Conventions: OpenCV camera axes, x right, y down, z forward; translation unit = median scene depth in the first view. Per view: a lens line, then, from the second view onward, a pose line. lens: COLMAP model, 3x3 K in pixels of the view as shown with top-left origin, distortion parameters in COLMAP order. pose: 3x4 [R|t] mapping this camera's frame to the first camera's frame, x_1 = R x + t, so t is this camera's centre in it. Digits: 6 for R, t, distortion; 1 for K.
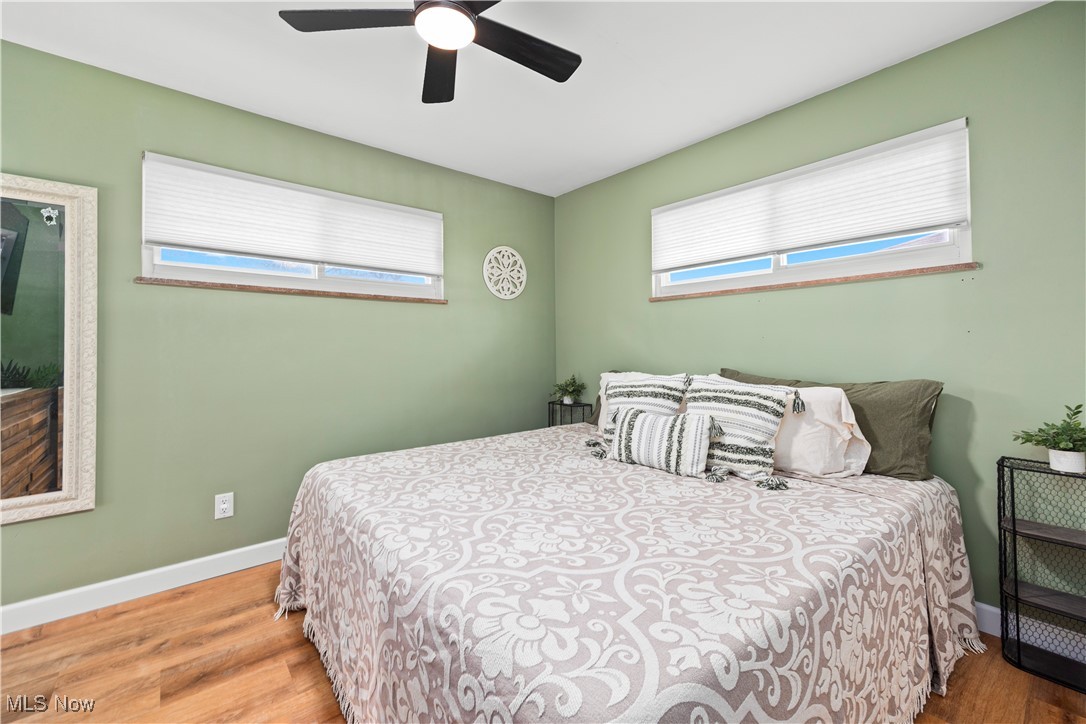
lens RADIAL K [[446.6, 0, 546.9], [0, 446.6, 353.2], [0, 0, 1]] dist [-0.003029, -0.000275]
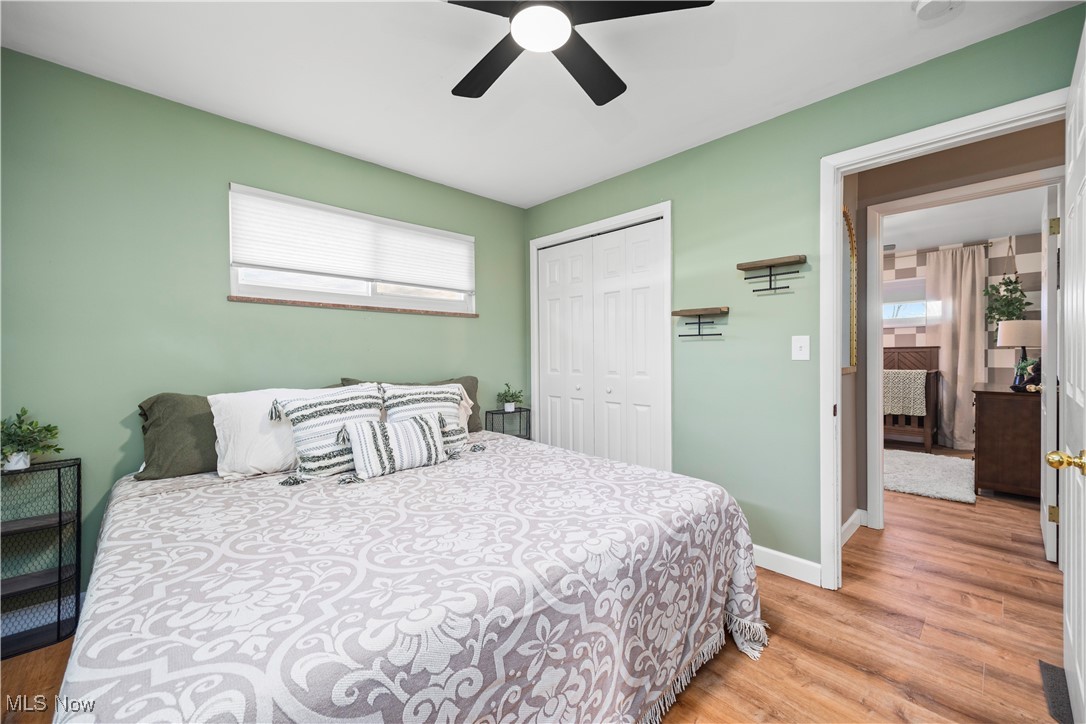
lens RADIAL K [[441.5, 0, 543.0], [0, 441.5, 362.0], [0, 0, 1]] dist [0.008455, -0.000442]
pose [[-0.040683, -0.022584, 0.998917, -0.917553], [0.002476, 0.999739, 0.022703, -0.033694], [-0.999169, 0.003397, -0.040617, 0.753242]]
